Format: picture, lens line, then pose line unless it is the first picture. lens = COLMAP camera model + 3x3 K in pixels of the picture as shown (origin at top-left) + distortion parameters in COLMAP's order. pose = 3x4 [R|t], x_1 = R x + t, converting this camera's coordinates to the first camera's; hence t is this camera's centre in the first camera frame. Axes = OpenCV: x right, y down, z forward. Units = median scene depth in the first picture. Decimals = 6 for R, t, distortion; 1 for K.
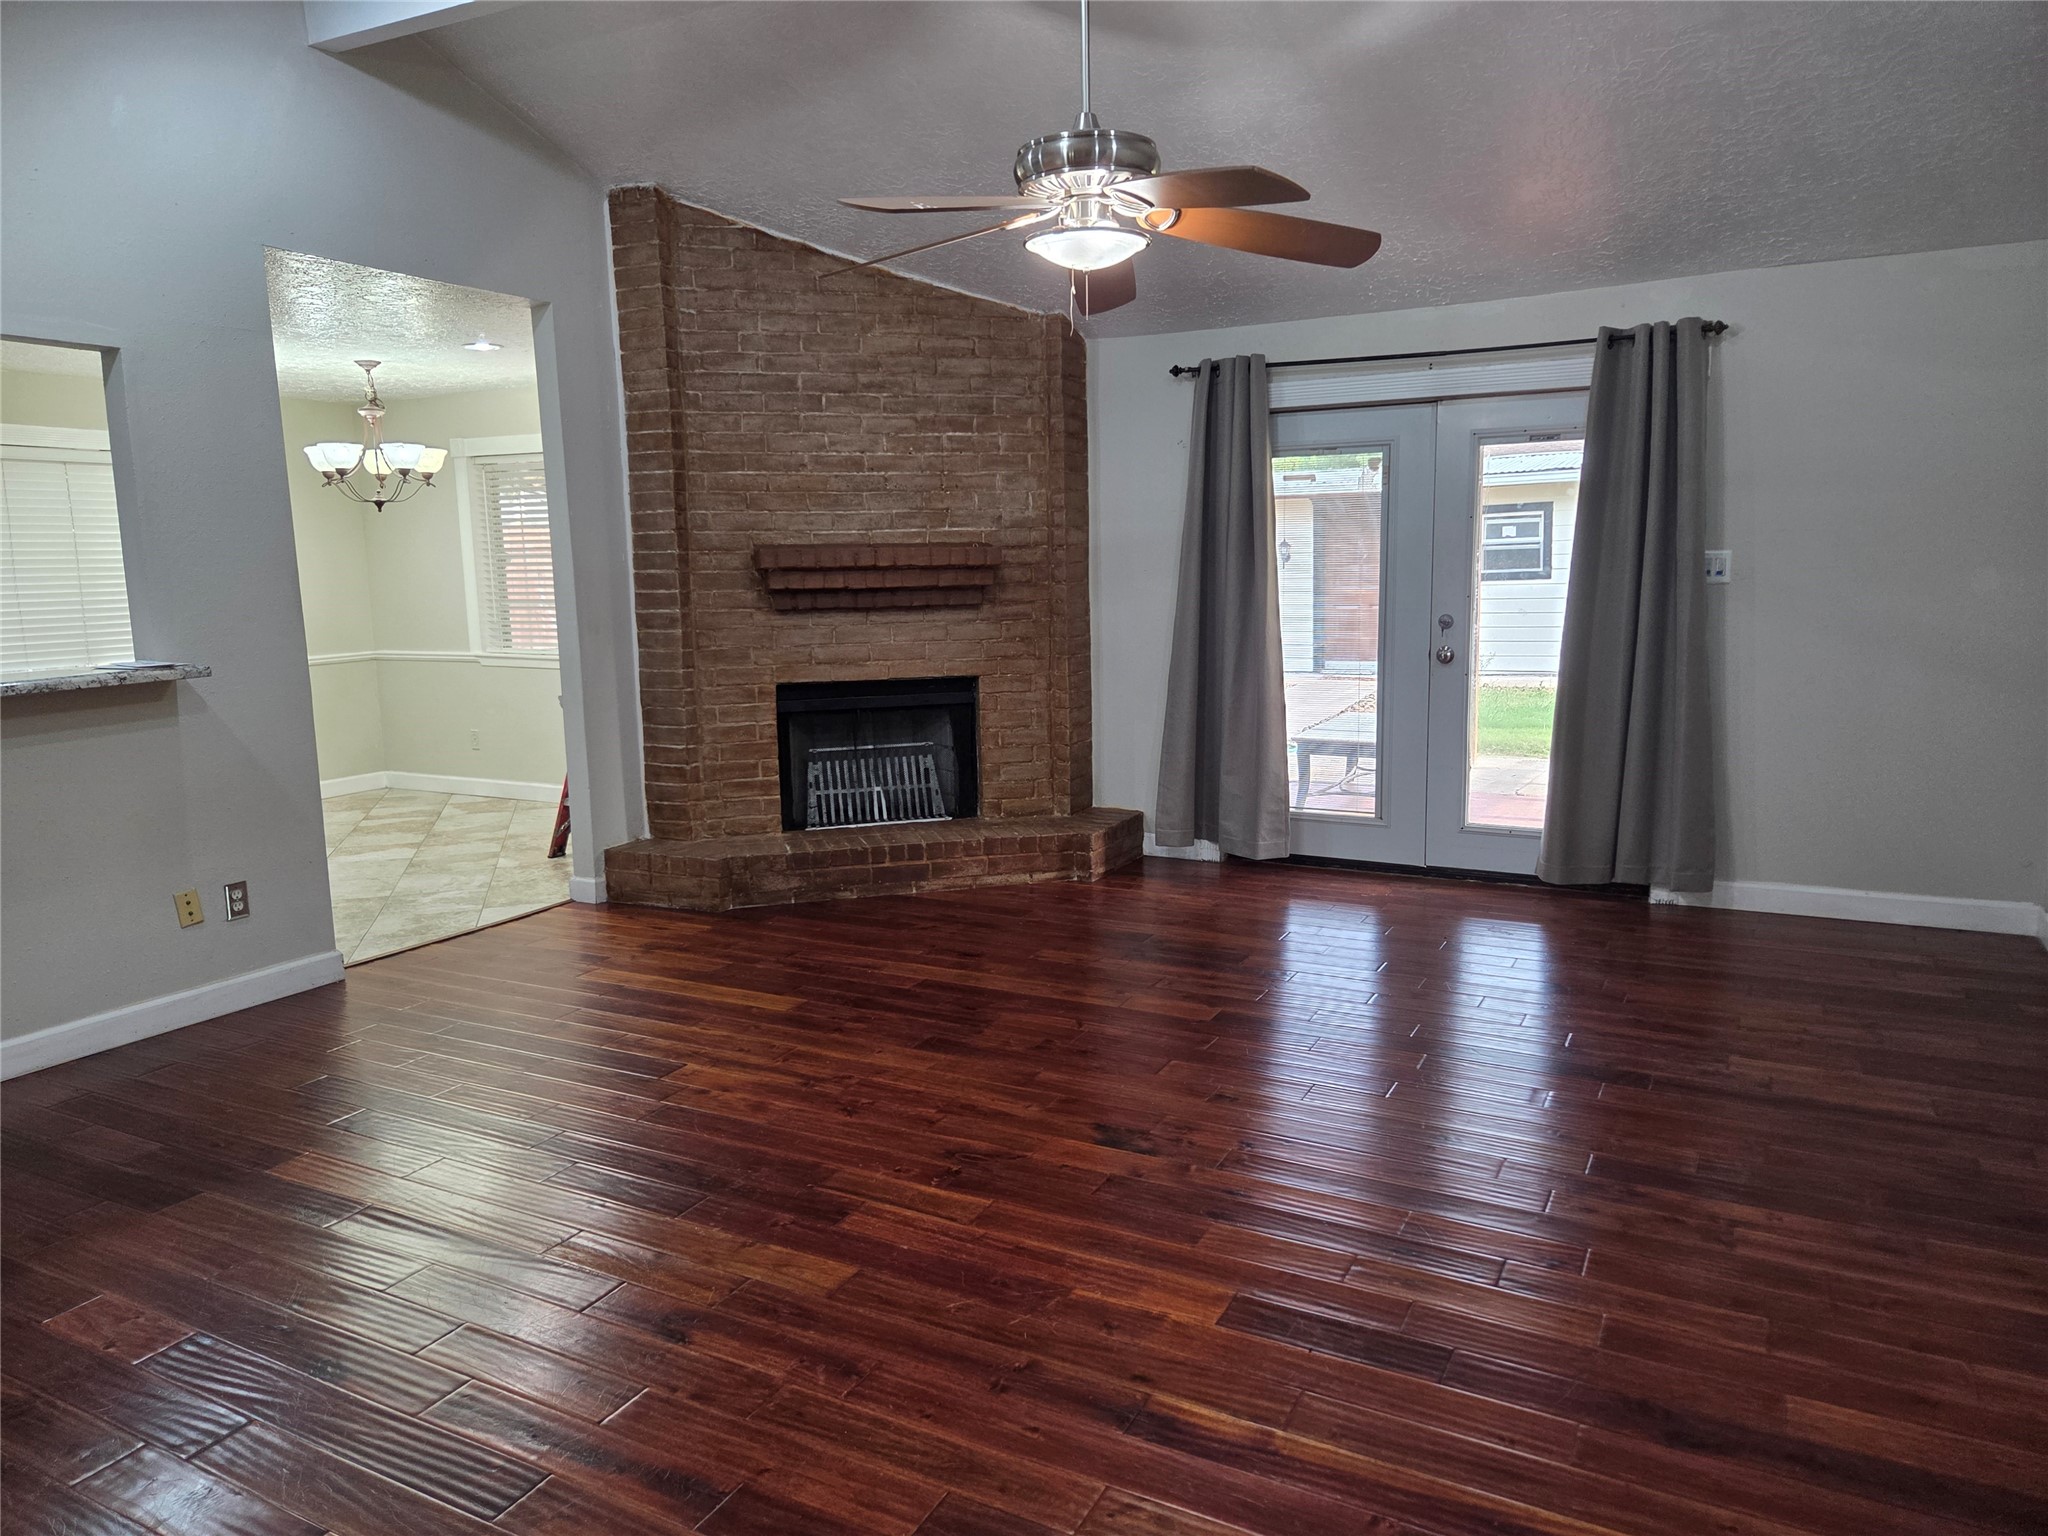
lens RADIAL K [[1379.7, 0, 1021.6], [0, 1379.7, 749.4], [0, 0, 1]] dist [0.066833, -0.058705]
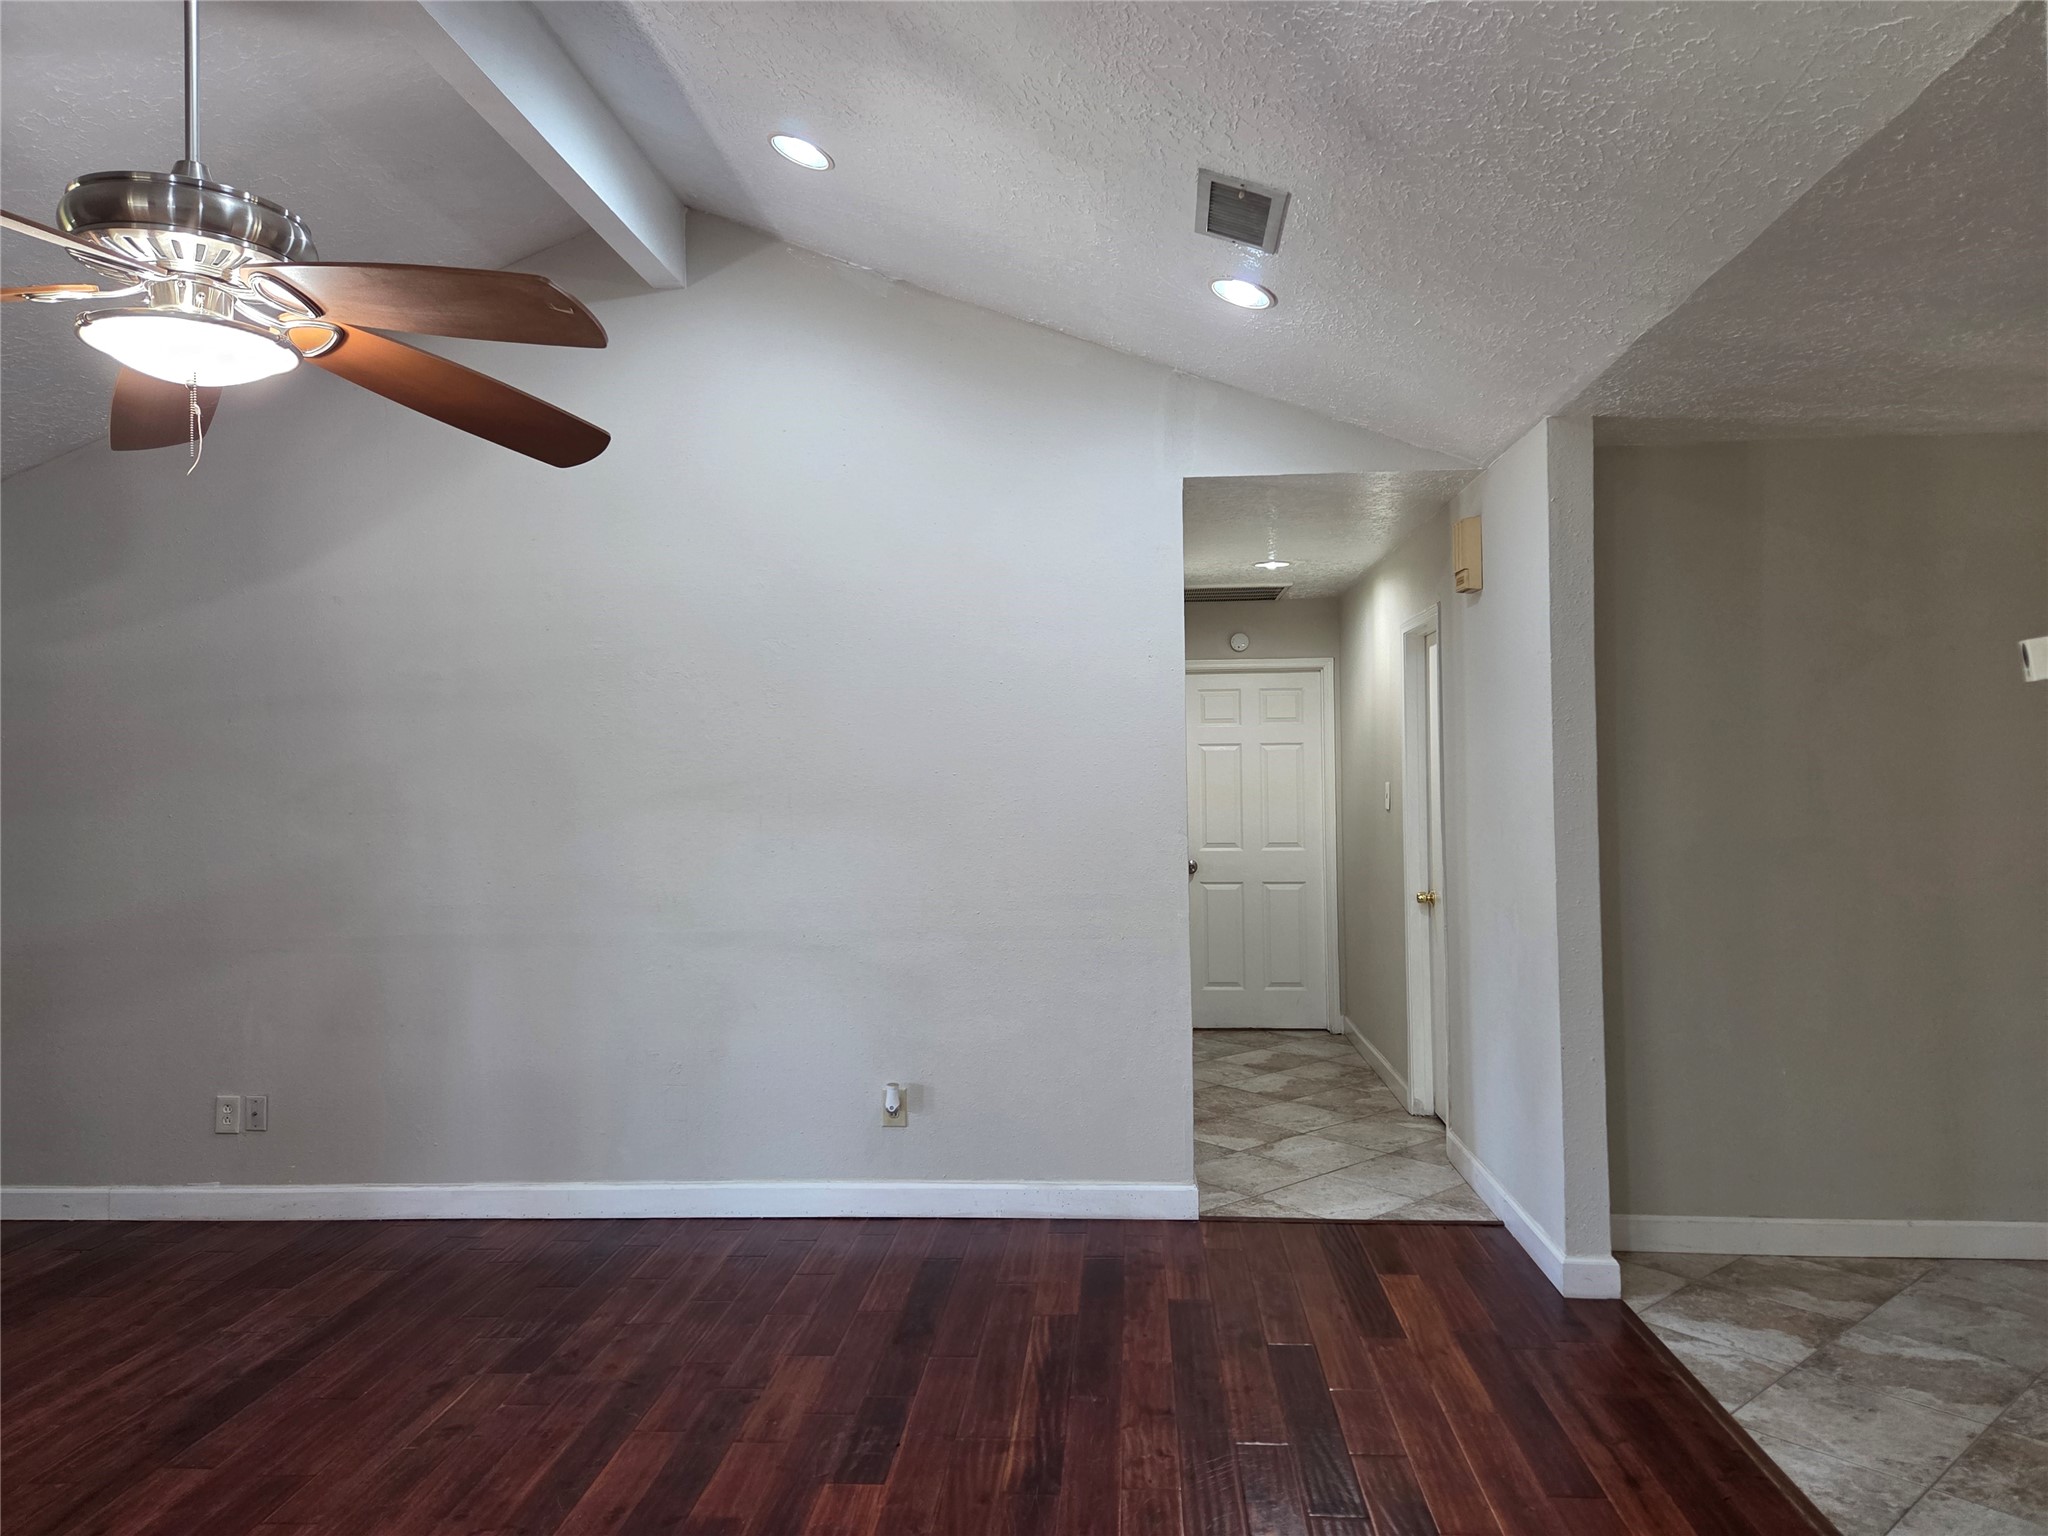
lens RADIAL K [[1379.7, 0, 1021.6], [0, 1379.7, 749.4], [0, 0, 1]] dist [0.066833, -0.058705]
pose [[-0.401235, 0.039947, 0.915103, -0.410642], [0.151457, 0.988190, 0.023270, -0.078067], [-0.903366, 0.147936, -0.402547, 0.539666]]
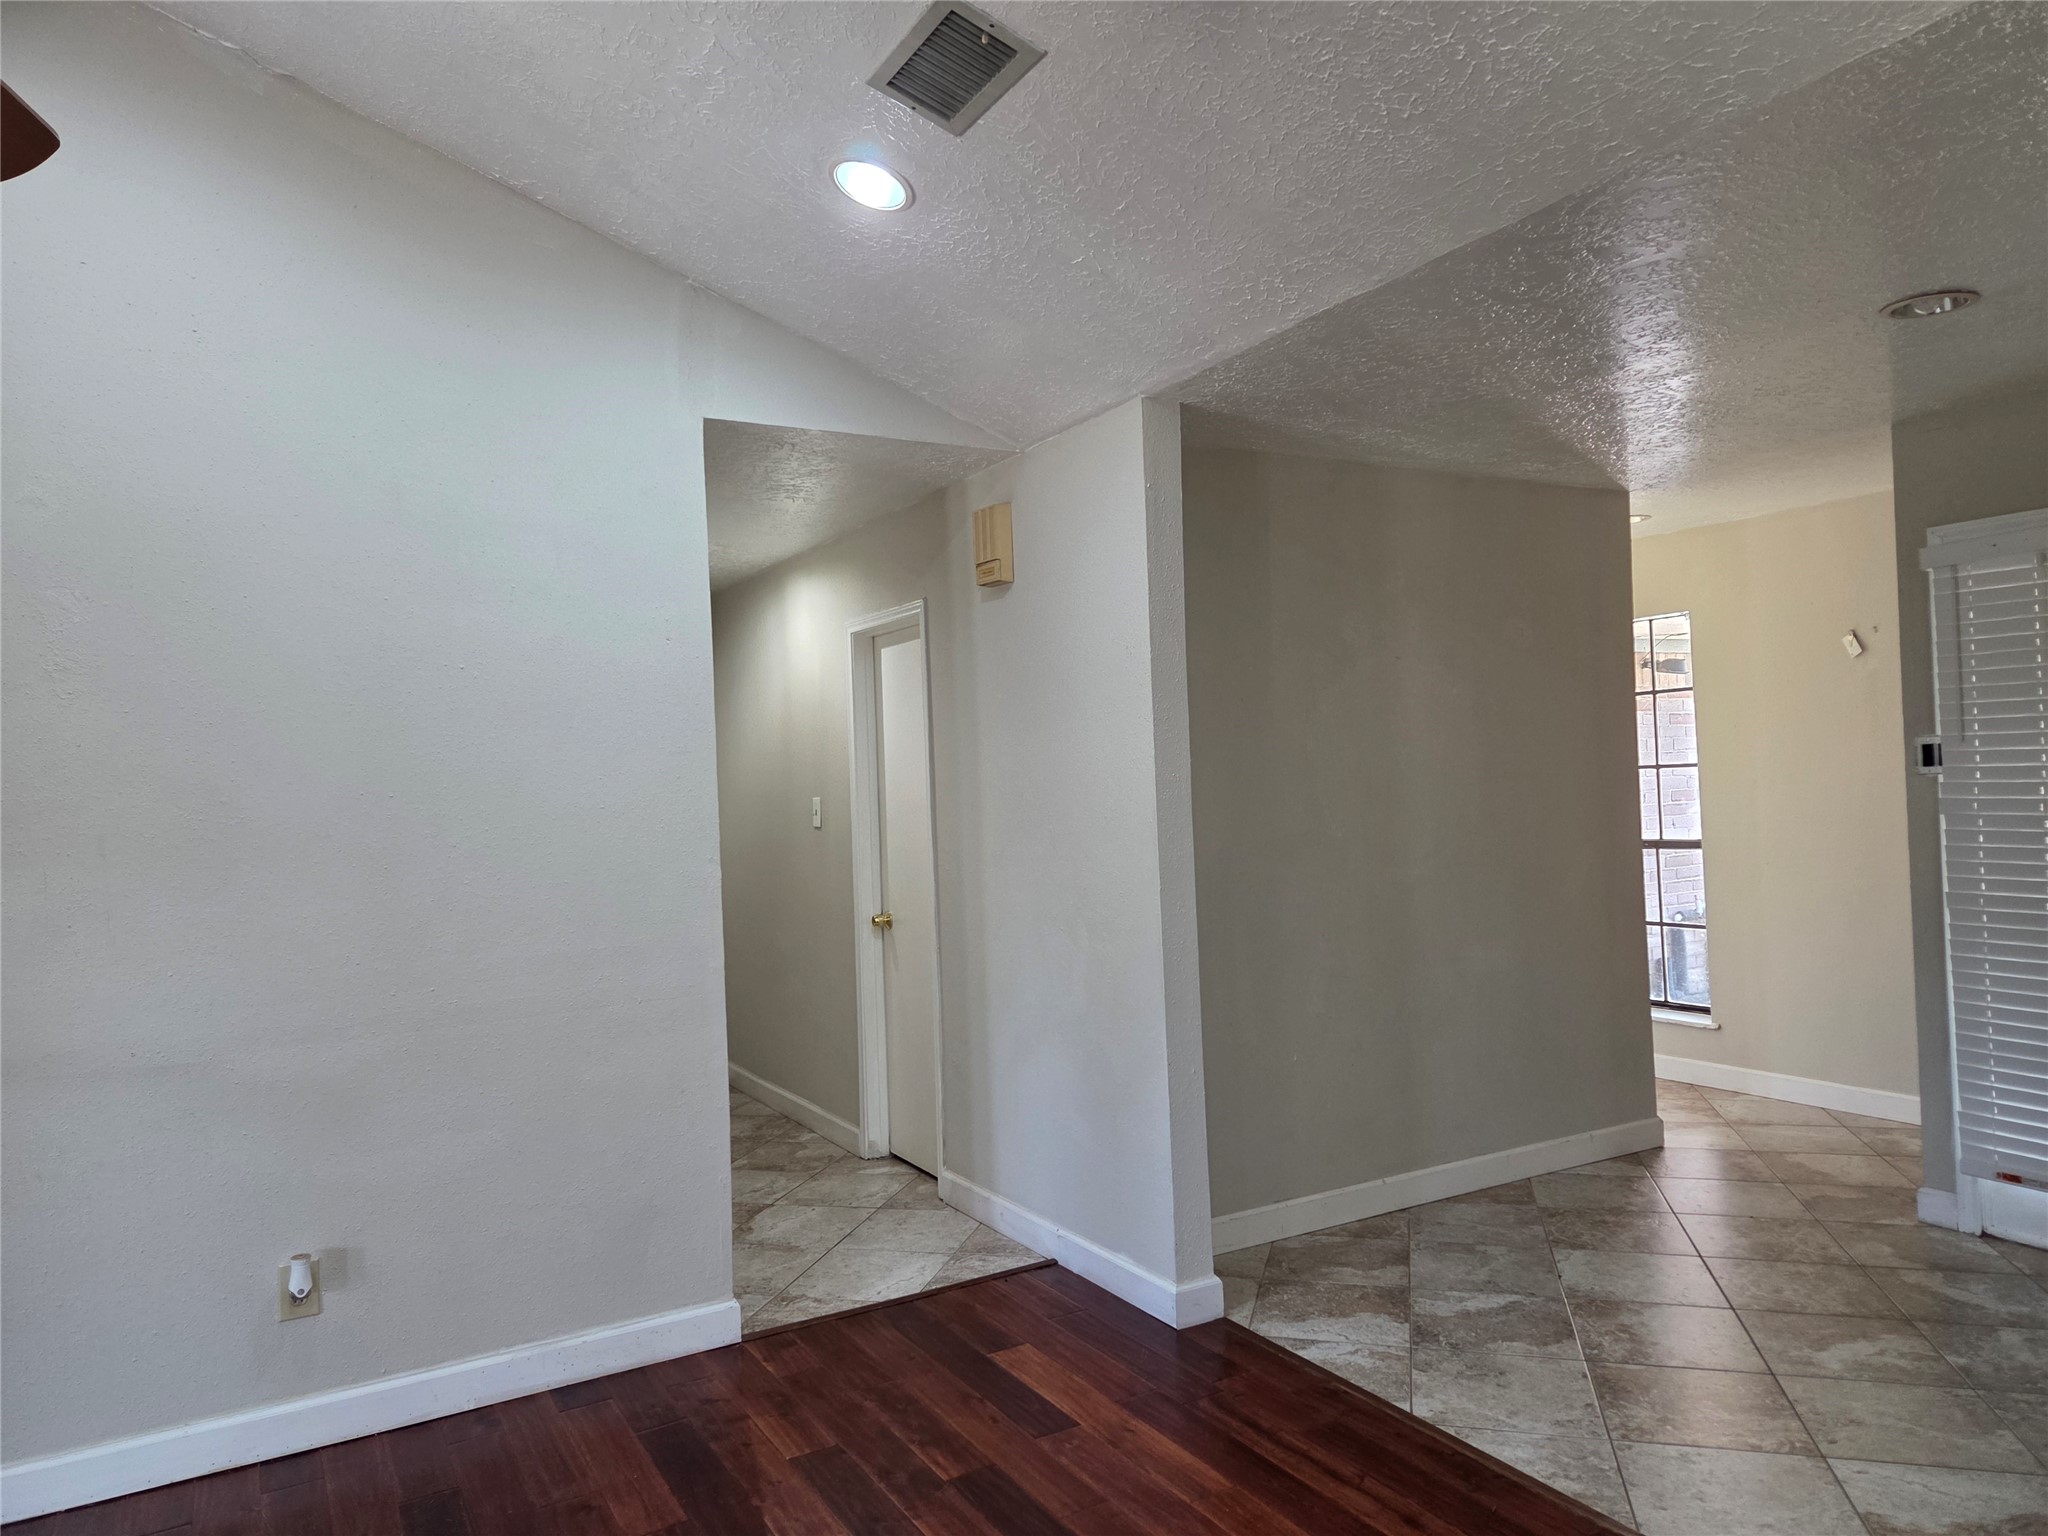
lens RADIAL K [[1384.8, 0, 1029.3], [0, 1384.8, 762.6], [0, 0, 1]] dist [0.060246, -0.053607]
pose [[-0.849204, 0.057117, 0.524966, -0.191277], [0.128243, 0.986678, 0.100098, -0.087649], [-0.512255, 0.152327, -0.845217, 0.599490]]
